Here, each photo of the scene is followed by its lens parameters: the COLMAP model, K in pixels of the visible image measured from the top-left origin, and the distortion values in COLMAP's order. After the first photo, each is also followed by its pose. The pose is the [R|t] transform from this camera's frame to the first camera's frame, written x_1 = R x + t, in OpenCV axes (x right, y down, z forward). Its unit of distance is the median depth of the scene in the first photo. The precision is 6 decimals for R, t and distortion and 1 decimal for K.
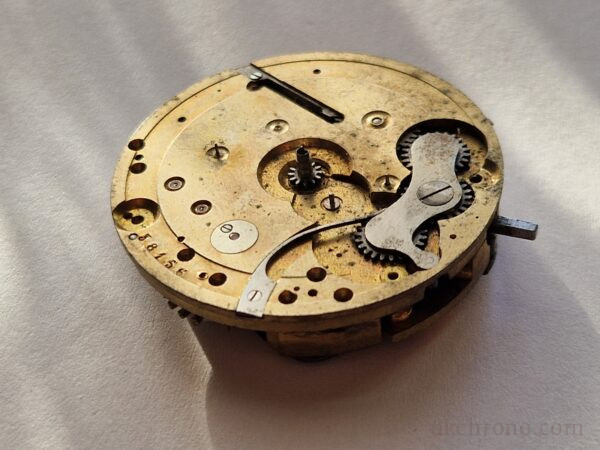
lens RADIAL K [[1154.7, 0, 300.4], [0, 1154.7, 224.8], [0, 0, 1]] dist [0.023019, -0.510235]
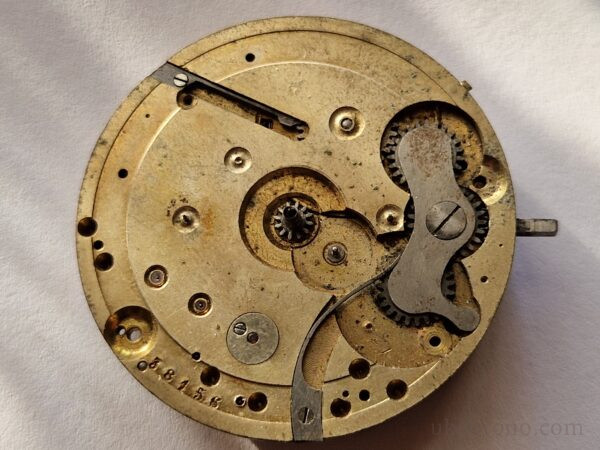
lens RADIAL K [[1154.7, 0, 300.4], [0, 1154.7, 224.8], [0, 0, 1]] dist [0.023019, -0.510235]
pose [[0.946273, -0.308677, 0.096363, -0.077237], [0.230695, 0.853230, 0.467737, -0.456455], [-0.226599, -0.420376, 0.878599, 0.215659]]
